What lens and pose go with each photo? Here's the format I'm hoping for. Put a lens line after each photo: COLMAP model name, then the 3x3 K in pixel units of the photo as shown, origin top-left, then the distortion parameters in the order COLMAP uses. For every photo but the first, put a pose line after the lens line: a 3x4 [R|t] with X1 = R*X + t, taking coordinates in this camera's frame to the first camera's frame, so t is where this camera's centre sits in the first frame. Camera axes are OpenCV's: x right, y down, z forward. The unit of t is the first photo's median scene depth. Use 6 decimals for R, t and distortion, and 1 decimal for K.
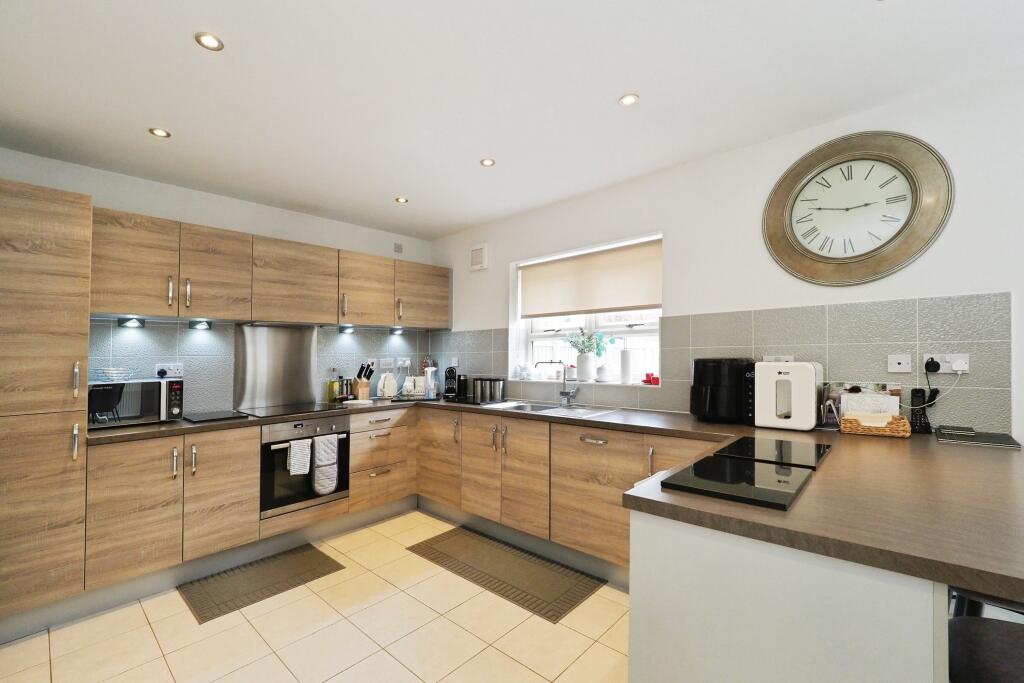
lens RADIAL K [[433.5, 0, 512.0], [0, 433.5, 341.5], [0, 0, 1]] dist [-0.001961, -0.000692]
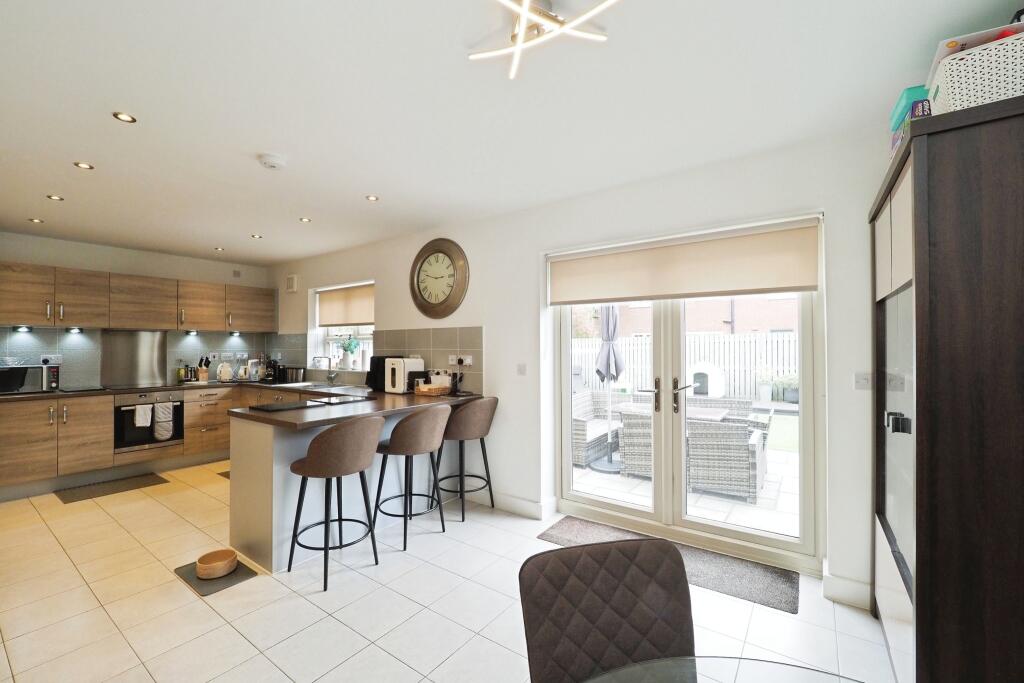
lens RADIAL K [[423.6, 0, 491.0], [0, 423.6, 347.6], [0, 0, 1]] dist [0.001251, 0.000668]
pose [[0.995804, 0.013852, 0.090453, 0.604816], [-0.016377, 0.999495, 0.027226, -0.040600], [-0.090030, -0.028593, 0.995529, -0.617043]]
